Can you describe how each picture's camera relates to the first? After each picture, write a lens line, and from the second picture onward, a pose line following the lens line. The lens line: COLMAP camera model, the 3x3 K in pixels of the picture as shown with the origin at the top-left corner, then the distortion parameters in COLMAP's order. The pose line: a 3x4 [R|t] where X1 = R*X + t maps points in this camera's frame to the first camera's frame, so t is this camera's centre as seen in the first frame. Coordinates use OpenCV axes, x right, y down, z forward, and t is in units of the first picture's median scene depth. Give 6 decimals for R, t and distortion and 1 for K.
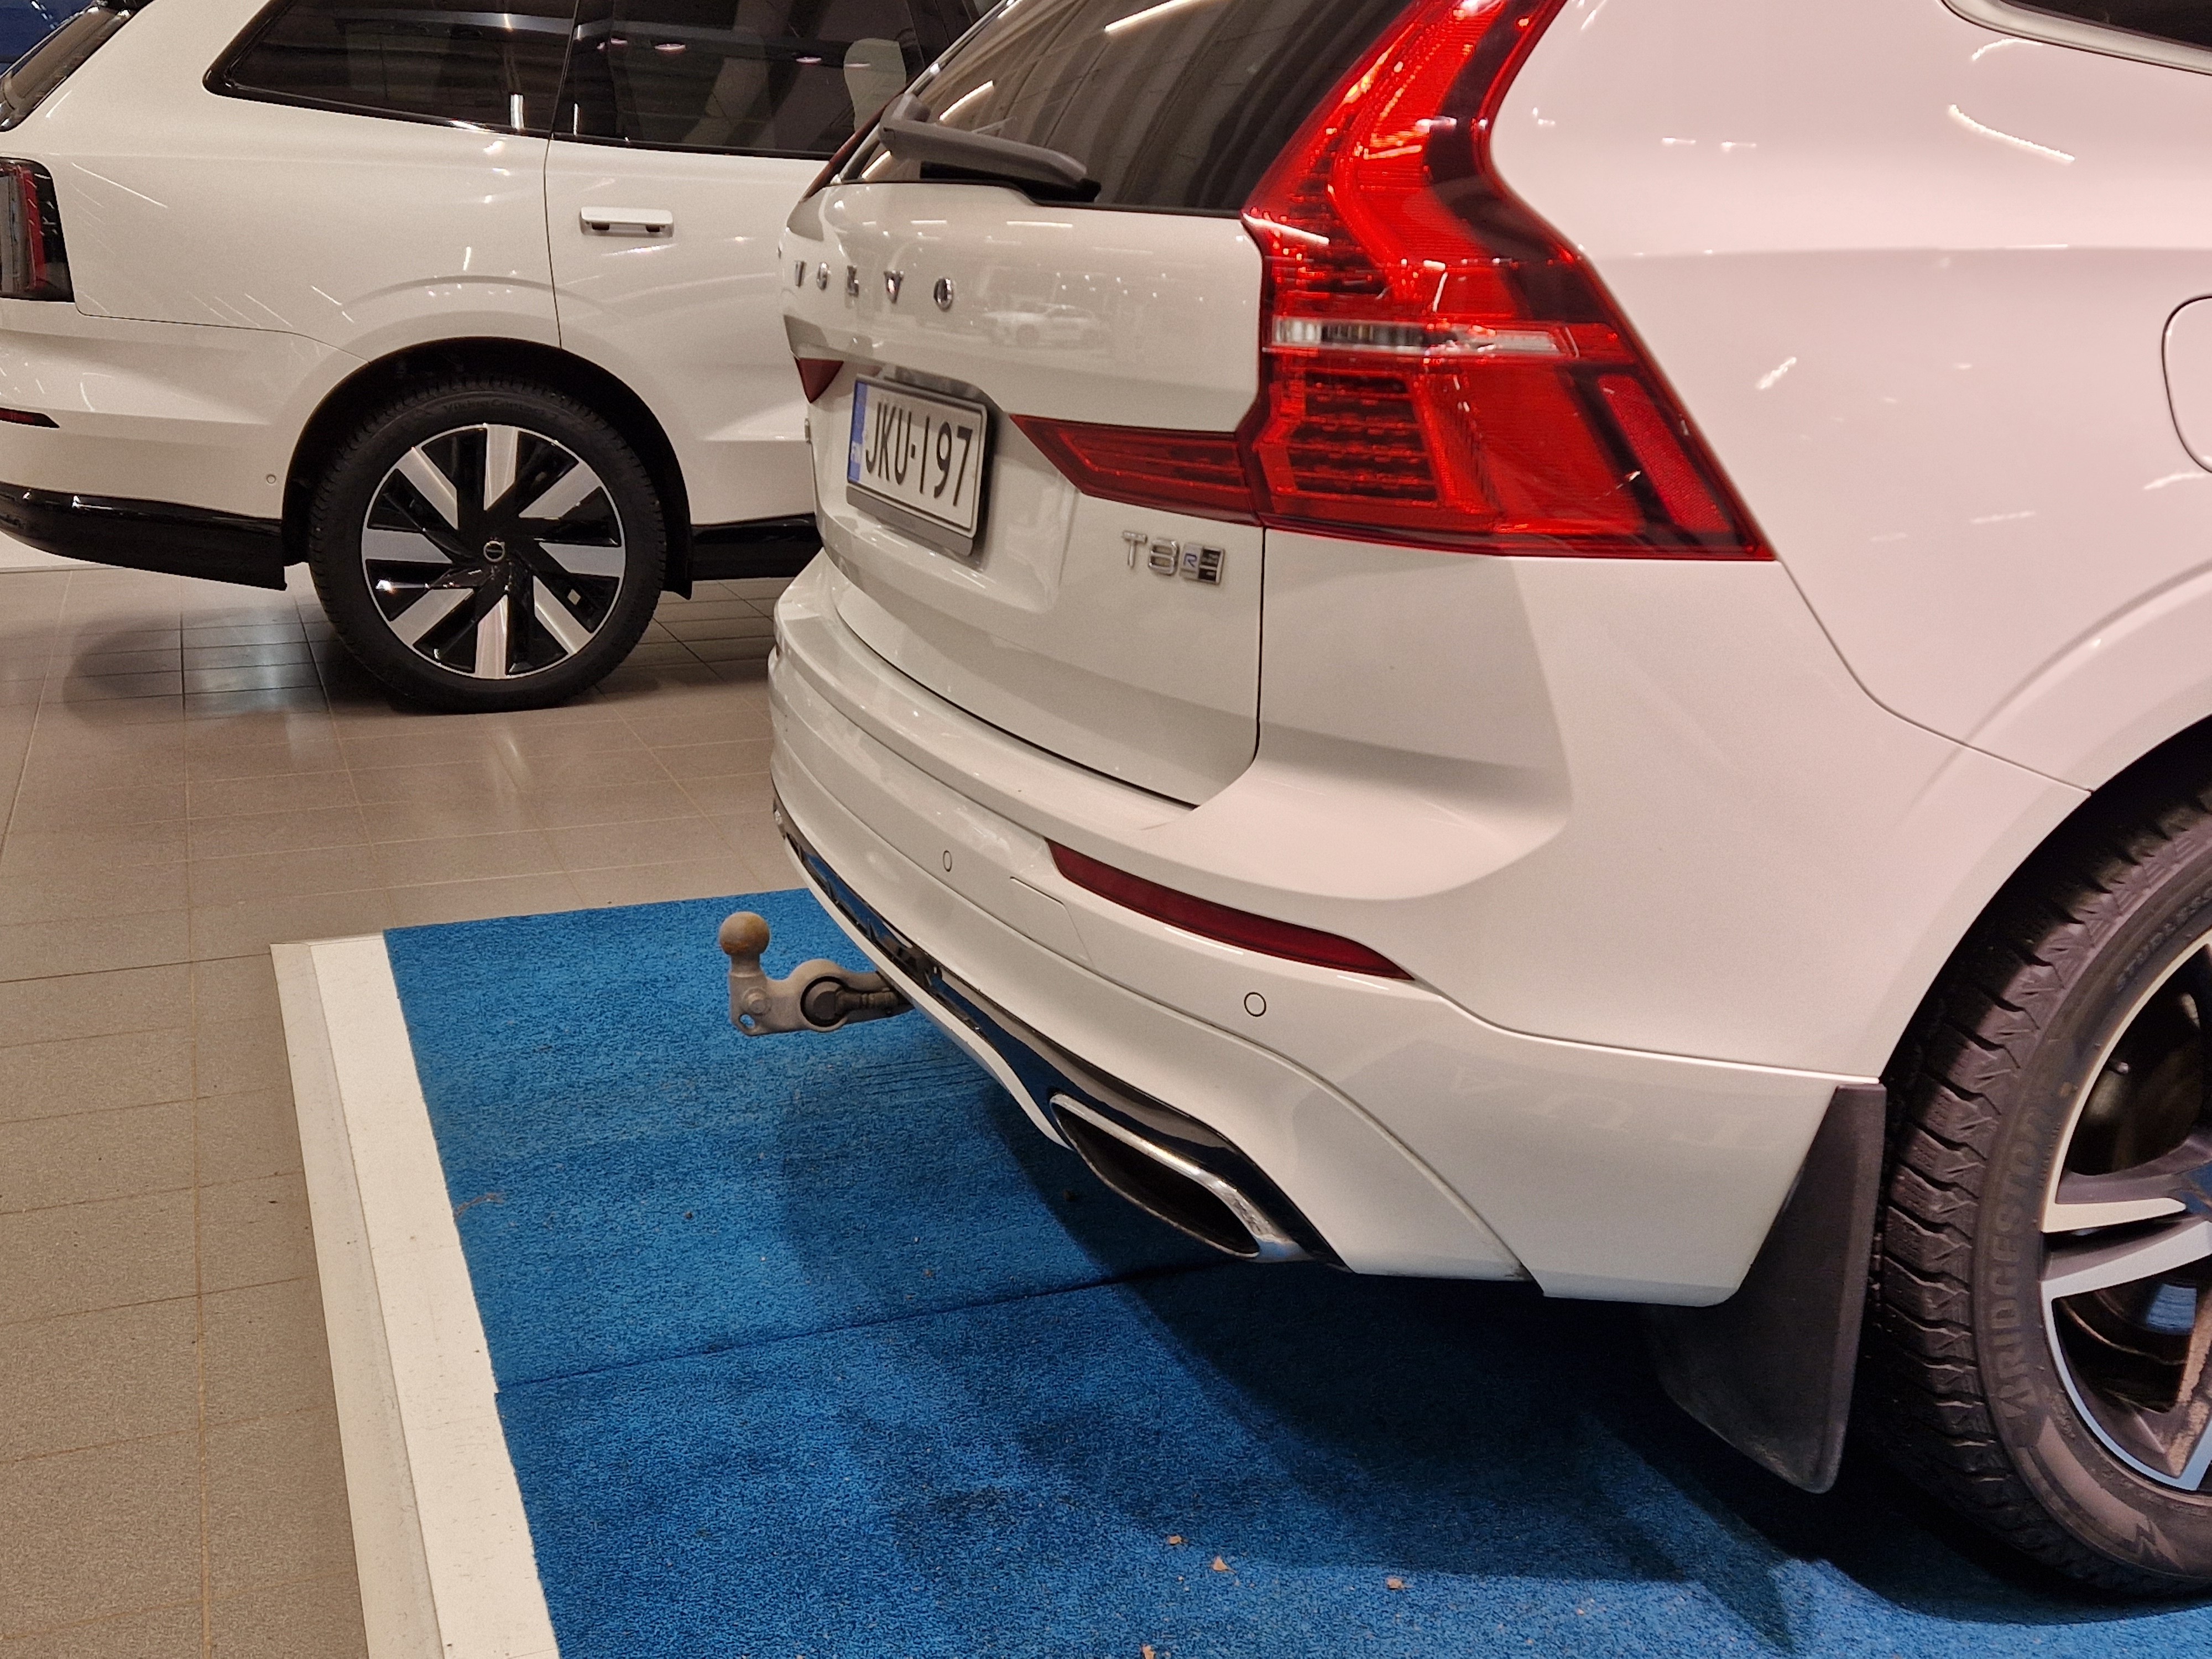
lens RADIAL K [[2341.5, 0, 1108.5], [0, 2341.5, 833.3], [0, 0, 1]] dist [0.074204, 0.000000]
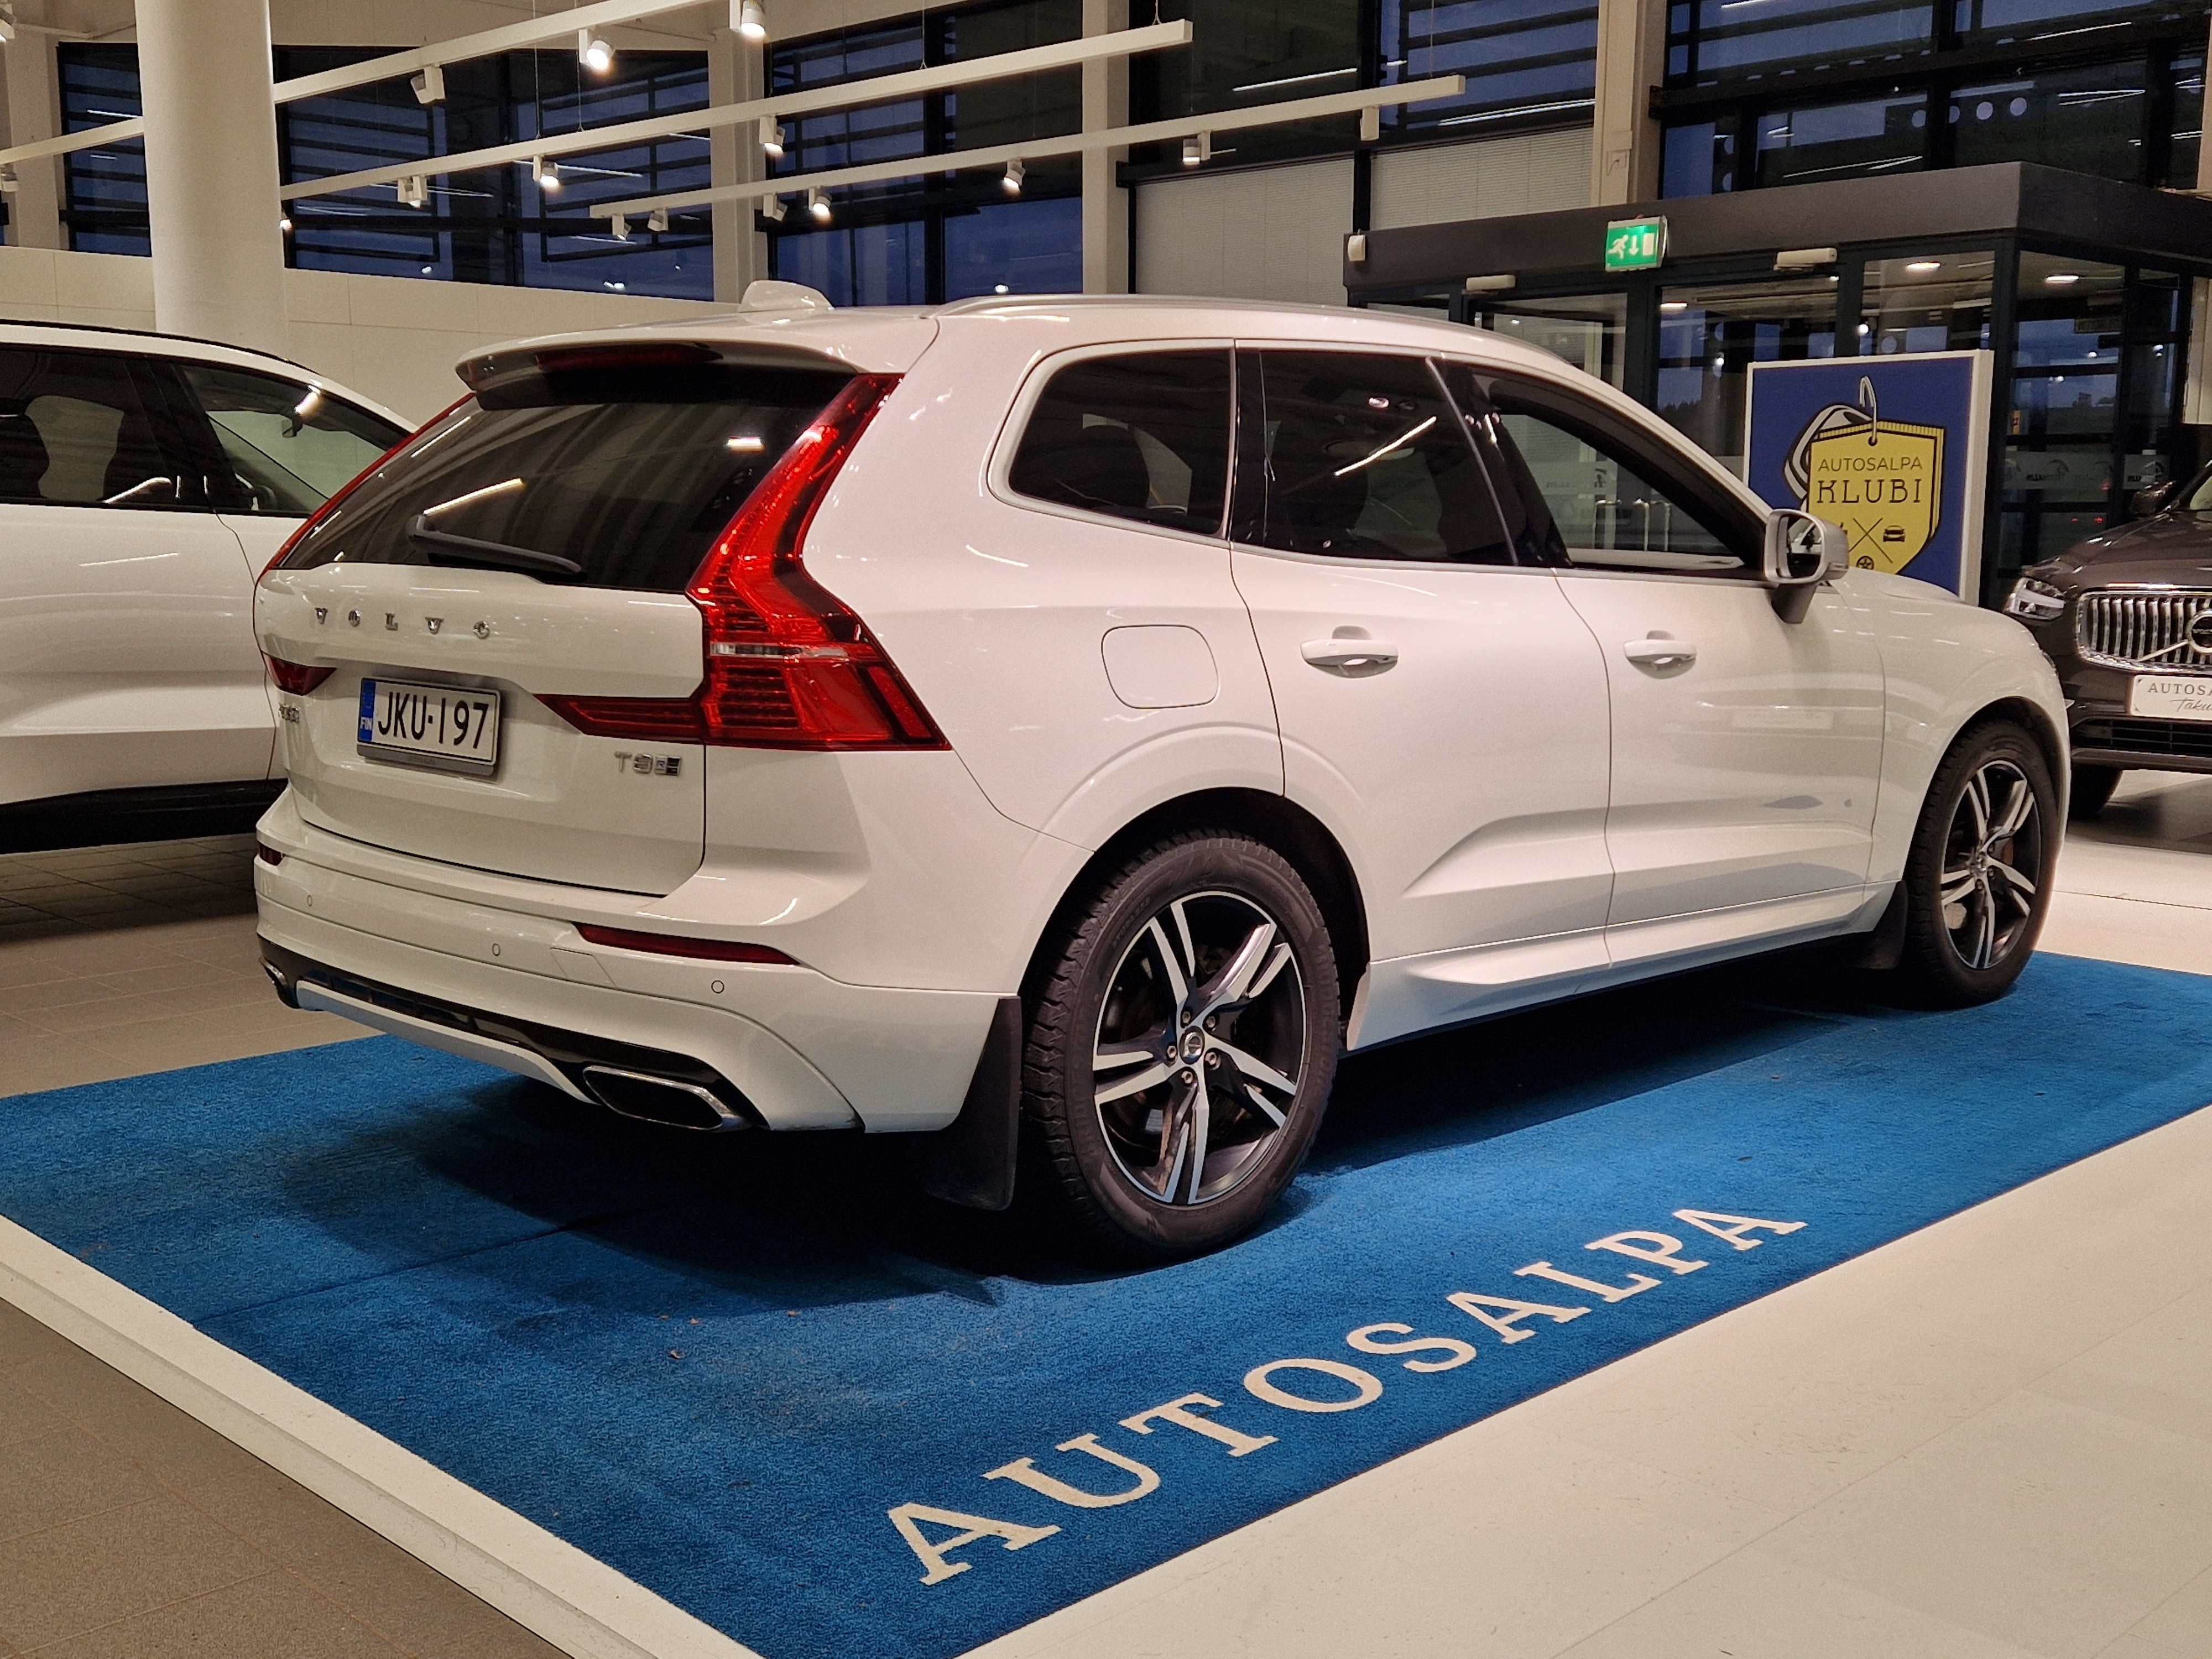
lens RADIAL K [[2442.4, 0, 1106.4], [0, 2442.4, 831.1], [0, 0, 1]] dist [0.006736, 0.000000]
pose [[0.911817, -0.053390, 0.407110, -0.450223], [0.102490, 0.989720, -0.099754, 0.175584], [-0.397599, 0.132682, 0.907916, -0.961925]]
